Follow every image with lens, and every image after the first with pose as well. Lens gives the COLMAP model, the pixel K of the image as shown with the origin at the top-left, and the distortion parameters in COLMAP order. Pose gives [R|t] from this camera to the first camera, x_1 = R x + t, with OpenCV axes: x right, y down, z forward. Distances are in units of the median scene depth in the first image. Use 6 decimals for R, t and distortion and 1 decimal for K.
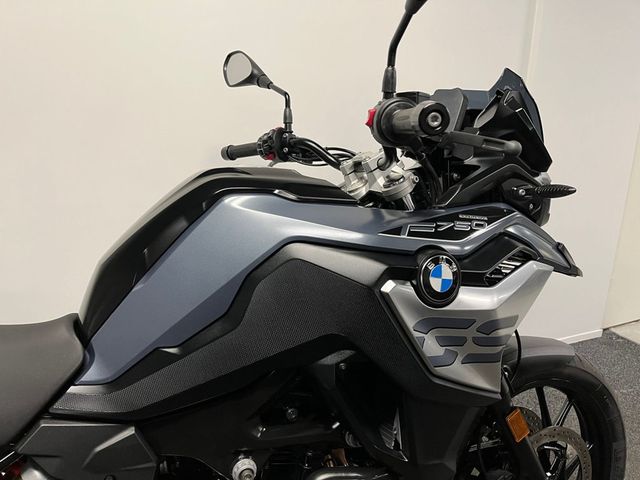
lens RADIAL K [[479.9, 0, 319.0], [0, 479.9, 243.5], [0, 0, 1]] dist [0.082414, -0.094435]
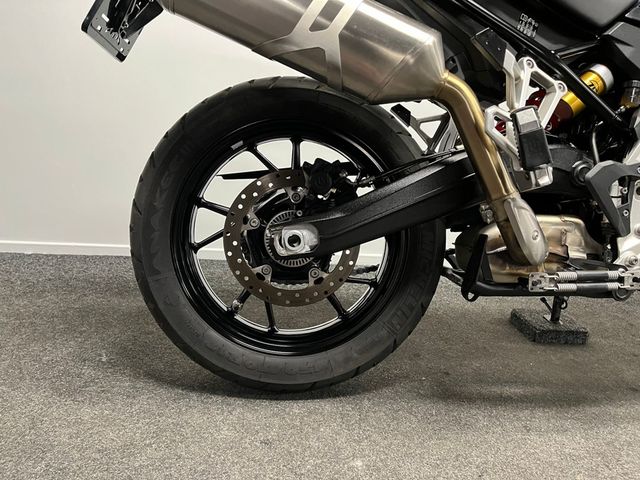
lens RADIAL K [[479.9, 0, 319.0], [0, 479.9, 243.5], [0, 0, 1]] dist [0.082414, -0.094435]
pose [[0.953071, 0.124831, -0.275813, -0.851653], [-0.140598, 0.989335, -0.038070, 1.056958], [0.268119, 0.075062, 0.960457, -0.425437]]
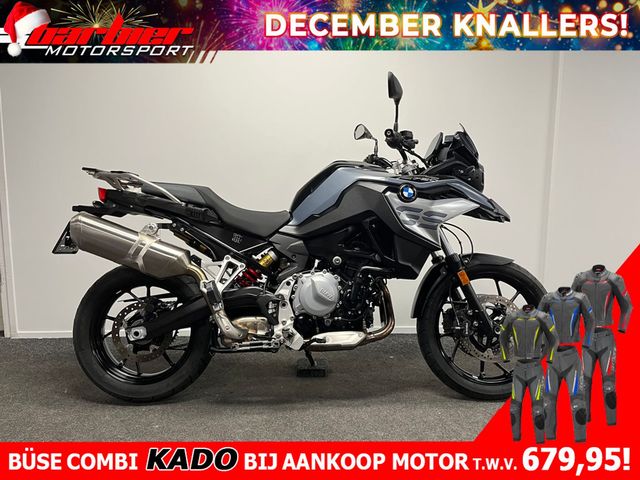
lens RADIAL K [[479.9, 0, 319.0], [0, 479.9, 243.5], [0, 0, 1]] dist [0.082414, -0.094435]
pose [[0.938526, 0.040037, -0.342880, 0.720609], [-0.097208, 0.983710, -0.151210, 0.819434], [0.331240, 0.175245, 0.927130, -1.686846]]
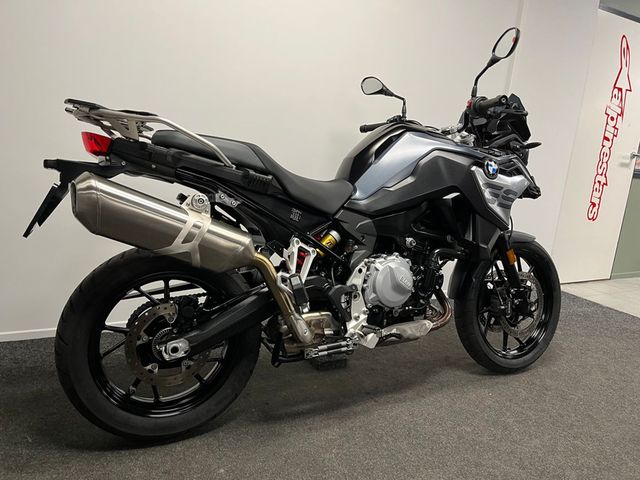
lens RADIAL K [[479.9, 0, 319.0], [0, 479.9, 243.5], [0, 0, 1]] dist [0.082414, -0.094435]
pose [[0.993982, 0.059601, 0.091910, -0.850391], [-0.052664, 0.995705, -0.076143, 0.695606], [-0.096053, 0.070844, 0.992852, -1.399908]]
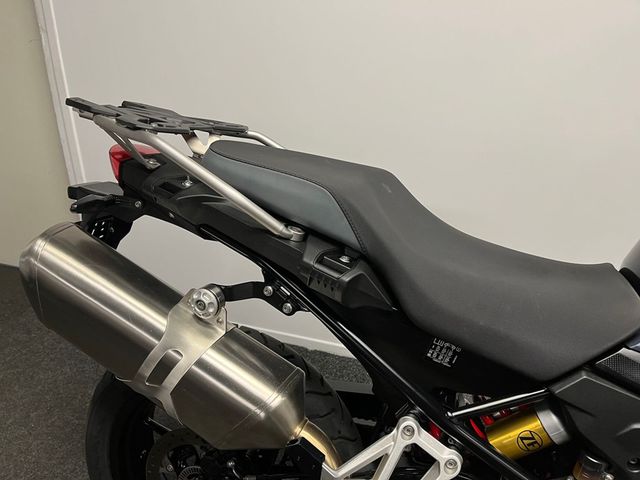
lens RADIAL K [[479.9, 0, 319.0], [0, 479.9, 243.5], [0, 0, 1]] dist [0.082414, -0.094435]
pose [[0.748326, 0.278121, -0.602210, -0.425491], [-0.196998, 0.960078, 0.198601, 0.042602], [0.633404, -0.029984, 0.773241, -0.024423]]
